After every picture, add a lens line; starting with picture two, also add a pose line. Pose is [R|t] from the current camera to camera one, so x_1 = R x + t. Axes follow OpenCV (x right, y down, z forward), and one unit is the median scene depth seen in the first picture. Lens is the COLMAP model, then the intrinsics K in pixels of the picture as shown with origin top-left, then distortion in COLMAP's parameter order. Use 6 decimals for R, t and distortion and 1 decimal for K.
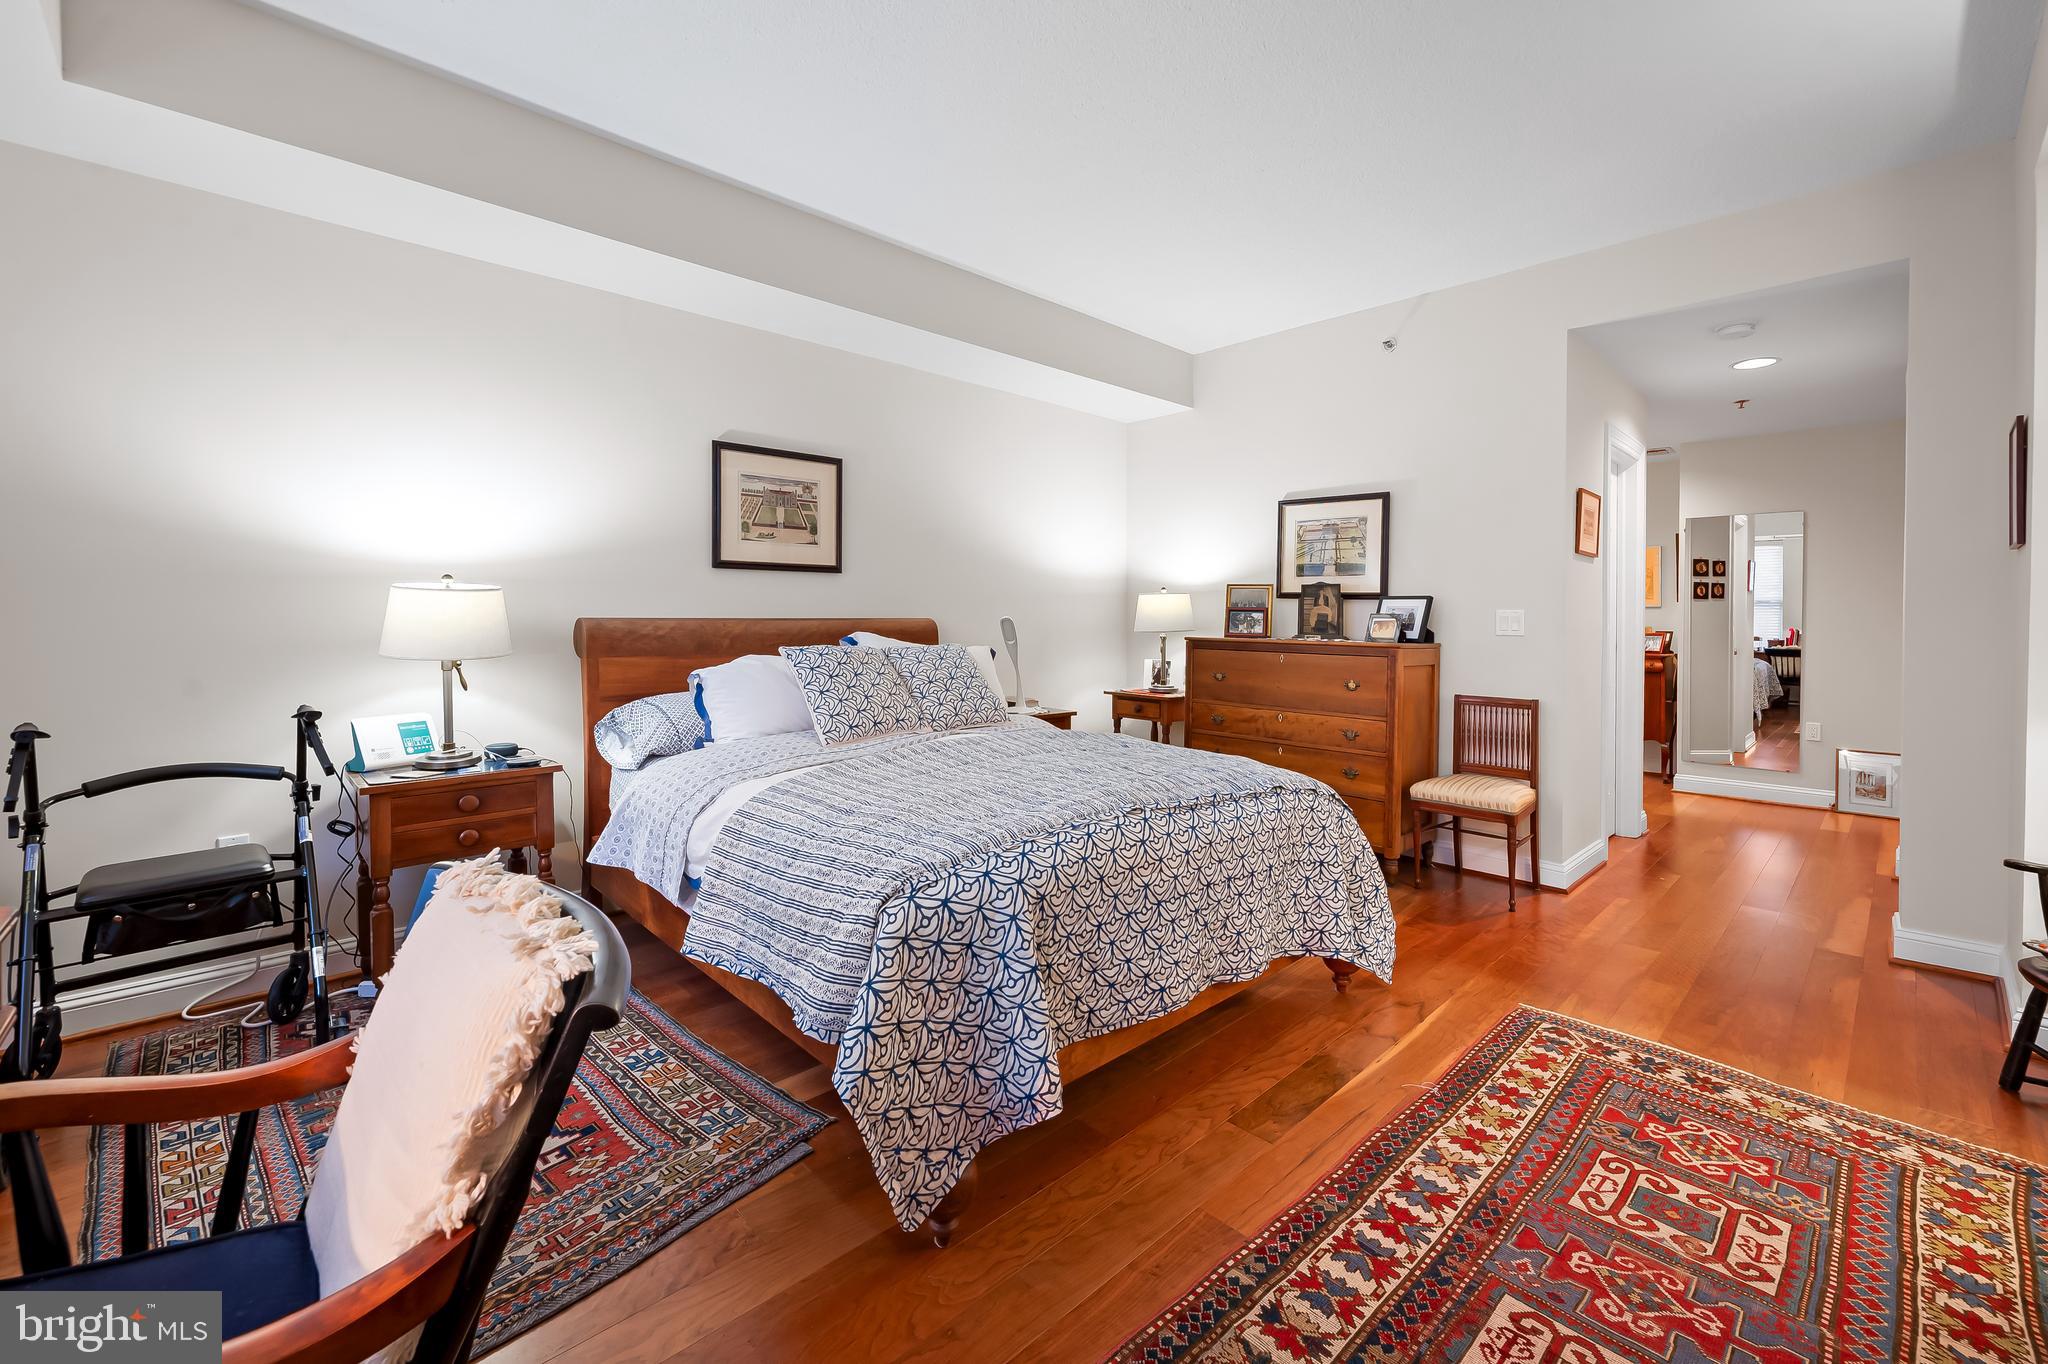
lens RADIAL K [[861.5, 0, 1035.5], [0, 861.5, 611.5], [0, 0, 1]] dist [-0.001243, 0.000401]
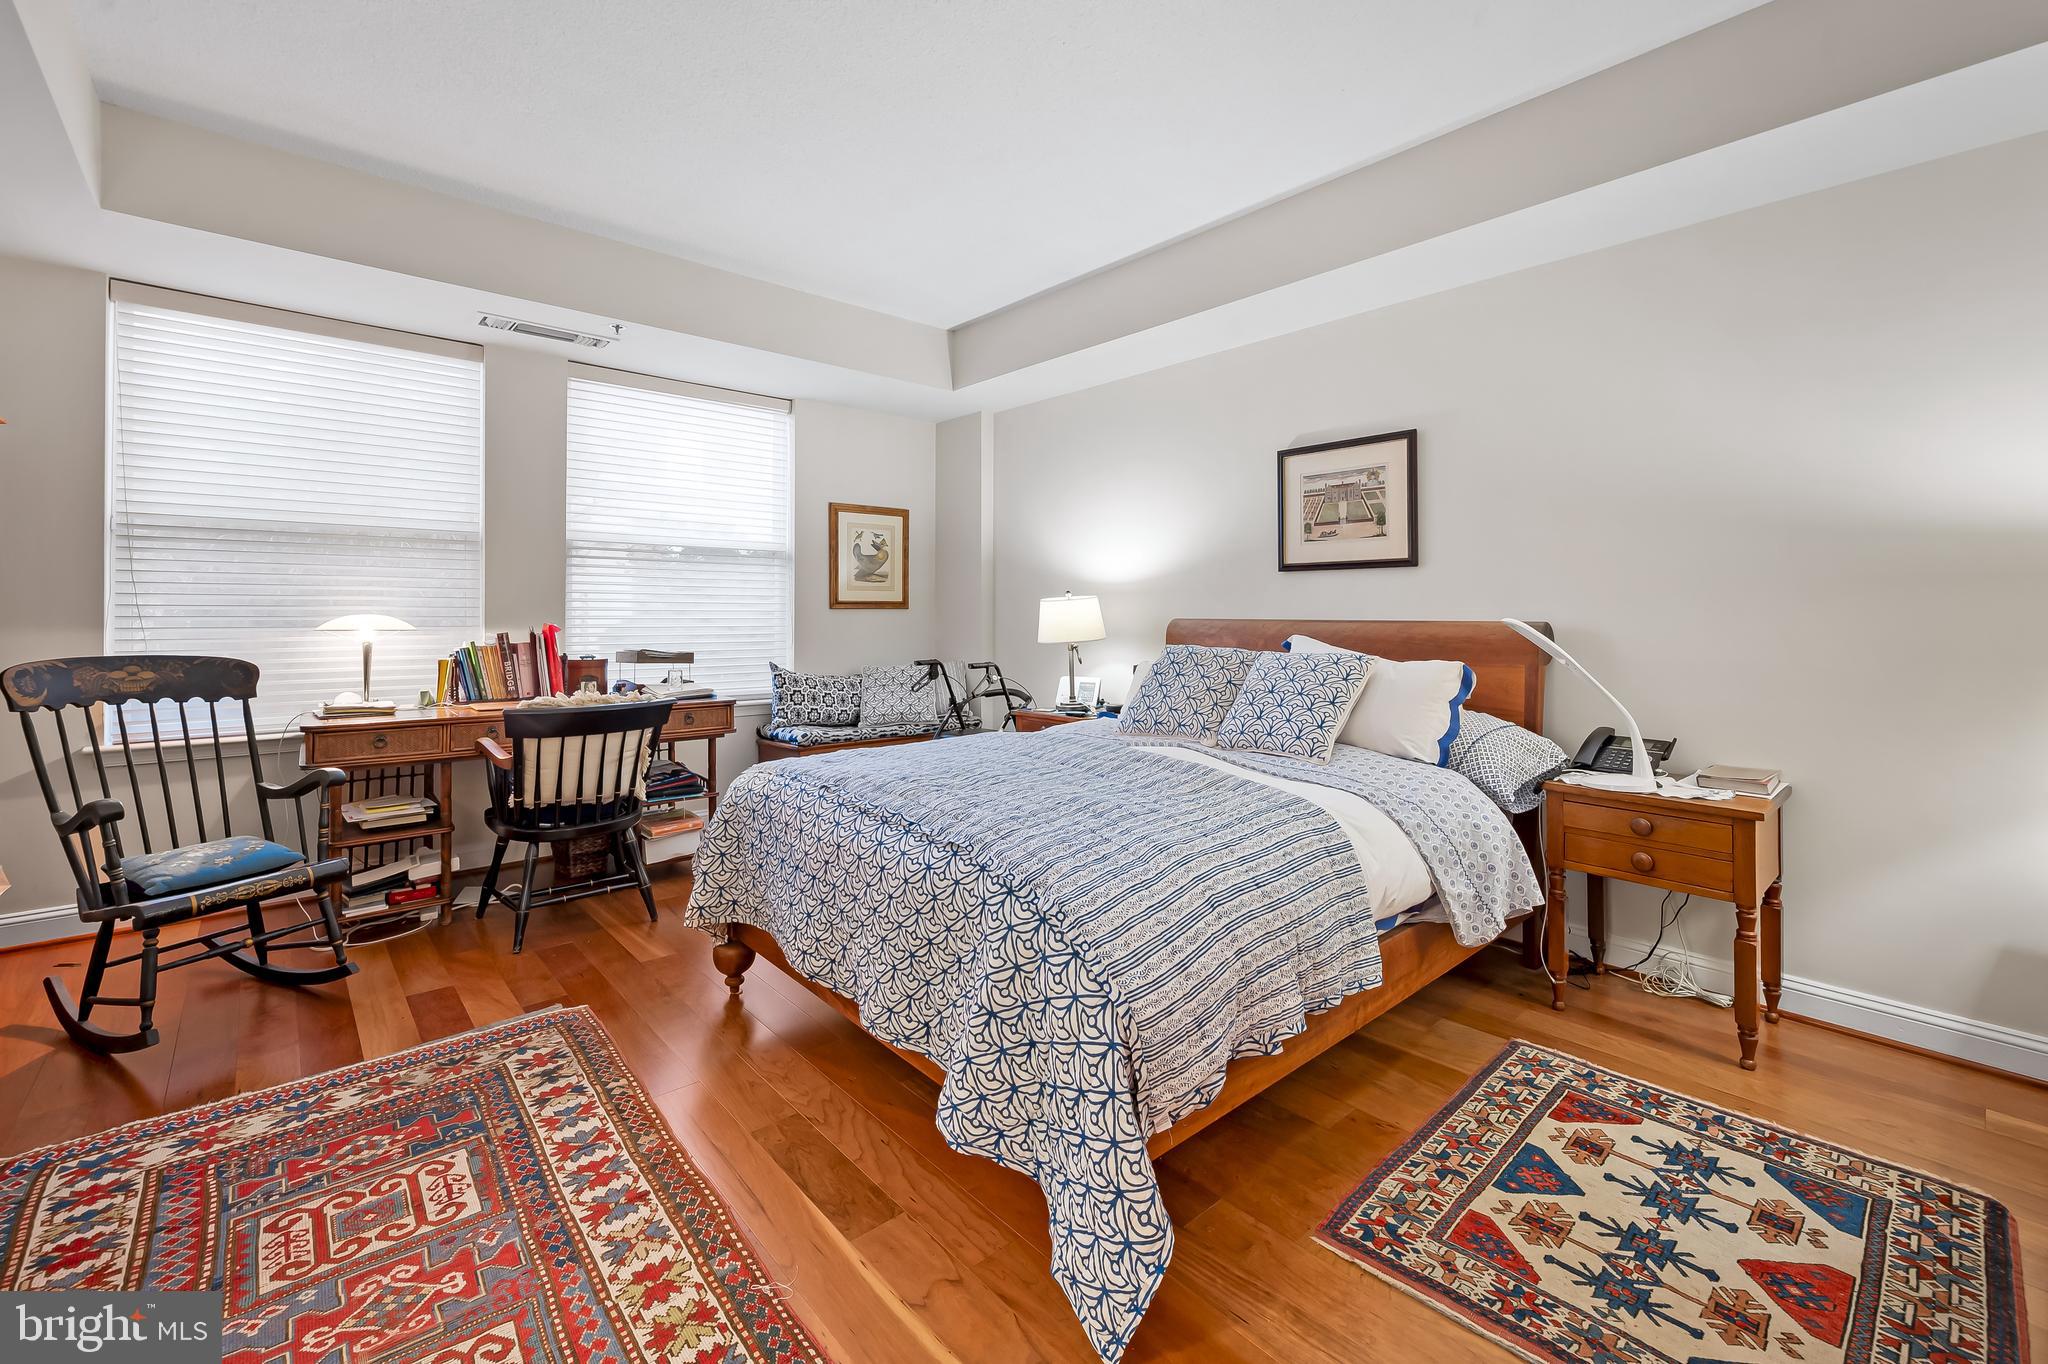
lens RADIAL K [[861.5, 0, 1035.5], [0, 861.5, 611.5], [0, 0, 1]] dist [-0.001243, 0.000401]
pose [[-0.046995, -0.003436, -0.998889, 1.440794], [0.002204, 0.999991, -0.003544, 0.002528], [0.998893, -0.002368, -0.046987, 1.557497]]
